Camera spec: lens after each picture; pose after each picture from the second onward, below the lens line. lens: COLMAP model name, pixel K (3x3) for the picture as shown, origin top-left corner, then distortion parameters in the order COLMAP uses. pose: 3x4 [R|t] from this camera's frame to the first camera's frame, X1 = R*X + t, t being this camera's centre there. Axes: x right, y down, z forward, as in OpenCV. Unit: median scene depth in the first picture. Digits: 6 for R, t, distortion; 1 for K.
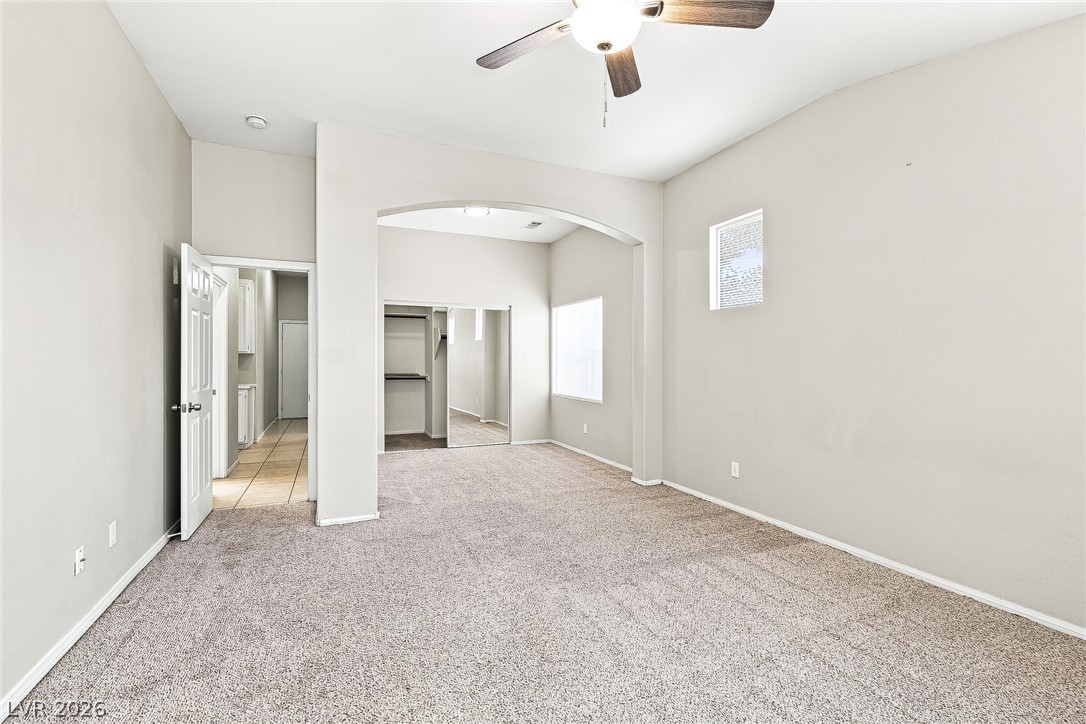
lens RADIAL K [[494.8, 0, 542.7], [0, 494.8, 357.9], [0, 0, 1]] dist [0.001397, 0.001091]
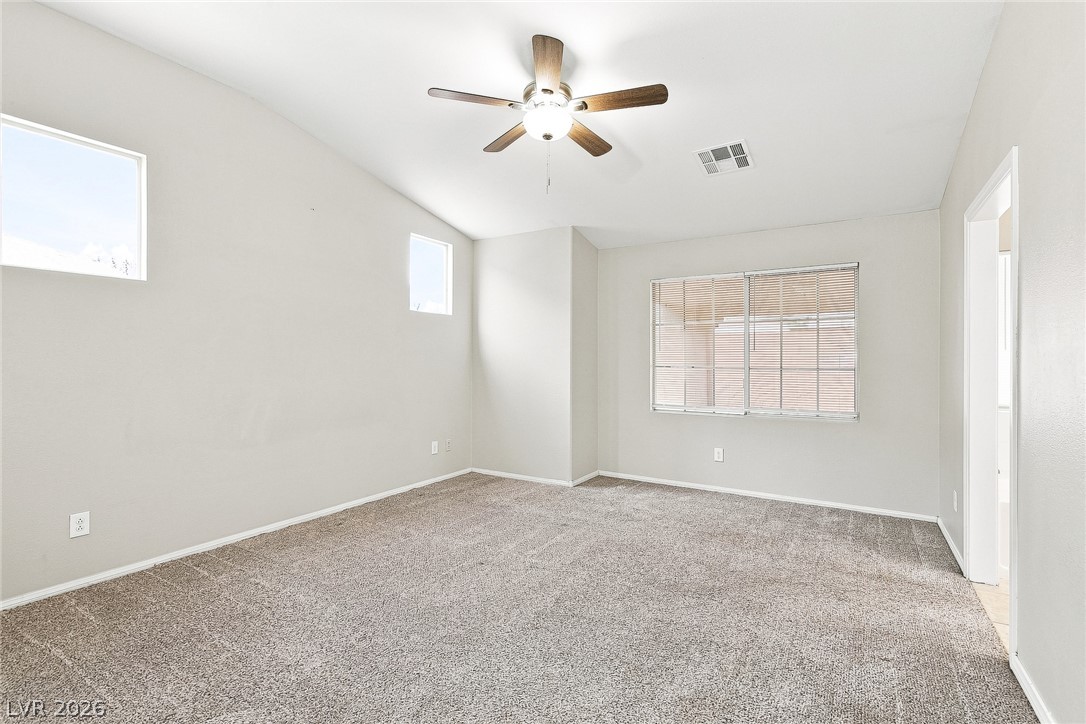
lens RADIAL K [[494.8, 0, 542.4], [0, 494.8, 363.3], [0, 0, 1]] dist [0.001397, 0.001091]
pose [[-0.571409, -0.003957, 0.820656, -0.507629], [-0.003977, 0.999990, 0.002052, 0.010683], [-0.820656, -0.002092, -0.571419, 0.905220]]
